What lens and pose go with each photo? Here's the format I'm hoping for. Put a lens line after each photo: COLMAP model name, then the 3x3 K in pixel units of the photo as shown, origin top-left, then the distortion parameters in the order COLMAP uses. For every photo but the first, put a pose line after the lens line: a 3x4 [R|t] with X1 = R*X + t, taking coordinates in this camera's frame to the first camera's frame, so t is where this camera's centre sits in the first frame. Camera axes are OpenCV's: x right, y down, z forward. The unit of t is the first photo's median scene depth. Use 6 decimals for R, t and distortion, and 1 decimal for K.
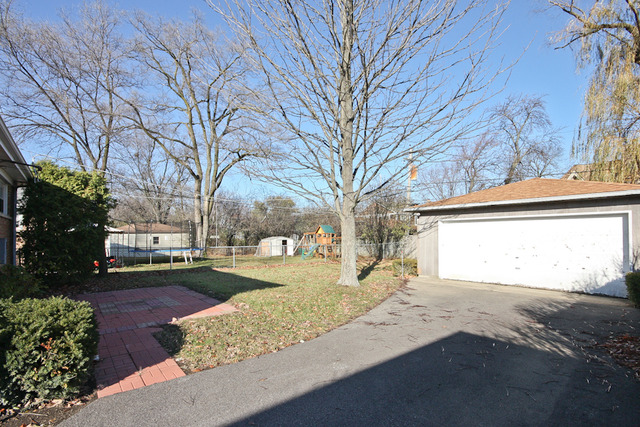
lens RADIAL K [[326.2, 0, 338.1], [0, 326.2, 222.3], [0, 0, 1]] dist [0.000009, 0.000040]
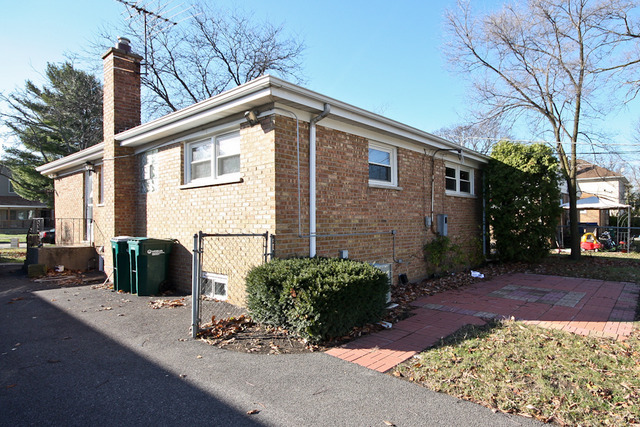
lens RADIAL K [[359.6, 0, 320.0], [0, 359.6, 213.5], [0, 0, 1]] dist [-0.024878, 0.000027]
pose [[0.152081, 0.000666, -0.988368, 0.278838], [0.042025, 0.999091, 0.007139, 0.023995], [0.987474, -0.042622, 0.151915, 0.453360]]
